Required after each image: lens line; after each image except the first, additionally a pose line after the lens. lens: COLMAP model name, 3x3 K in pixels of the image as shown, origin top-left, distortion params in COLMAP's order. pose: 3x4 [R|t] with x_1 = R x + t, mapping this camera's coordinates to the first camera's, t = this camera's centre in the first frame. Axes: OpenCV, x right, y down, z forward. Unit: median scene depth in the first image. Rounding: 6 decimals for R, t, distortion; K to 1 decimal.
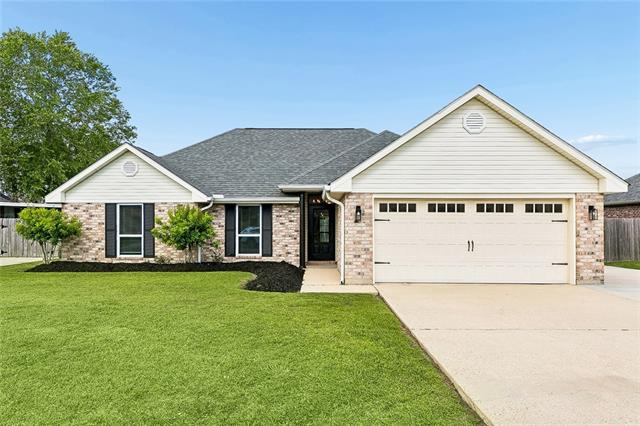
lens RADIAL K [[456.6, 0, 320.0], [0, 456.6, 215.9], [0, 0, 1]] dist [0.010236, 0.000014]
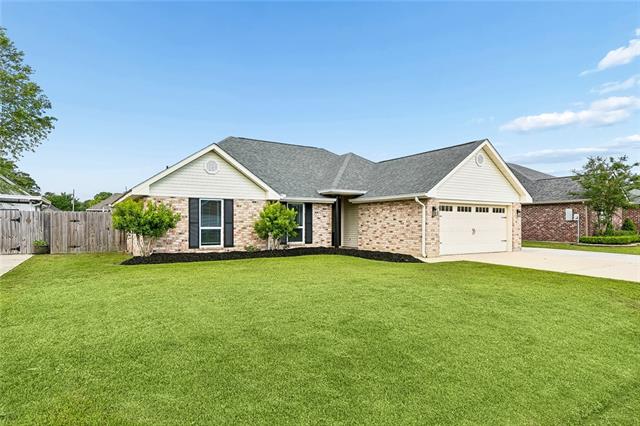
lens RADIAL K [[379.1, 0, 317.6], [0, 379.1, 214.0], [0, 0, 1]] dist [-0.001714, -0.000850]
pose [[0.842517, 0.014265, 0.538480, -0.692403], [-0.013061, 0.999896, -0.006053, 0.011673], [-0.538511, -0.001934, 0.842616, 0.089515]]
